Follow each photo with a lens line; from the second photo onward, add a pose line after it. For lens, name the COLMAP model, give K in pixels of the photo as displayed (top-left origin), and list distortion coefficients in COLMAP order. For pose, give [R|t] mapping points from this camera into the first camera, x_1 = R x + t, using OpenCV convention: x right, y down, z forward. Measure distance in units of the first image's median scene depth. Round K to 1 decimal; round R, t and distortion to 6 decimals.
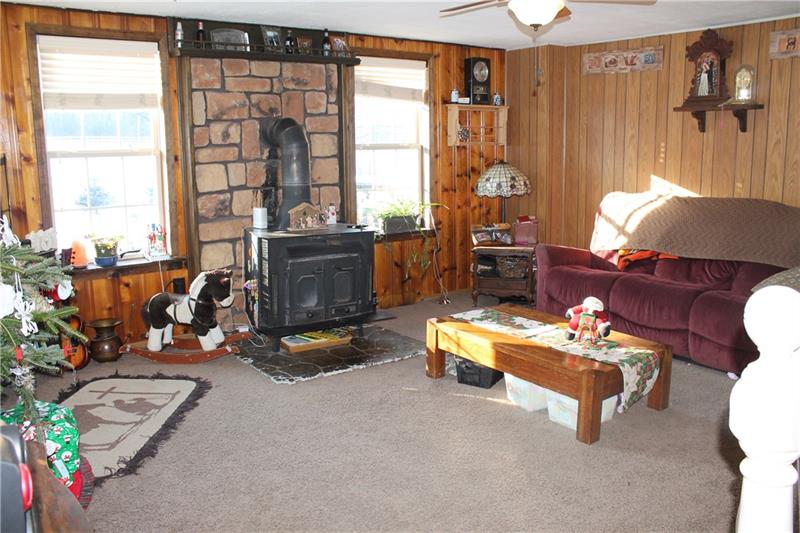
lens RADIAL K [[667.3, 0, 401.8], [0, 667.3, 254.4], [0, 0, 1]] dist [-0.162621, 0.139286]
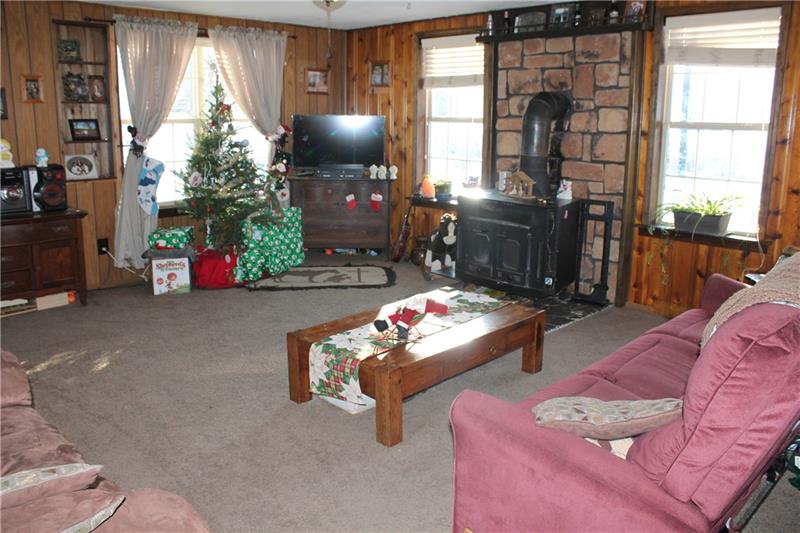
lens RADIAL K [[667.3, 0, 401.8], [0, 667.3, 254.4], [0, 0, 1]] dist [-0.162621, 0.139286]
pose [[0.147776, 0.206549, -0.967212, 0.837318], [-0.177894, 0.967551, 0.179442, -0.101046], [0.972890, 0.145544, 0.179725, 0.615895]]
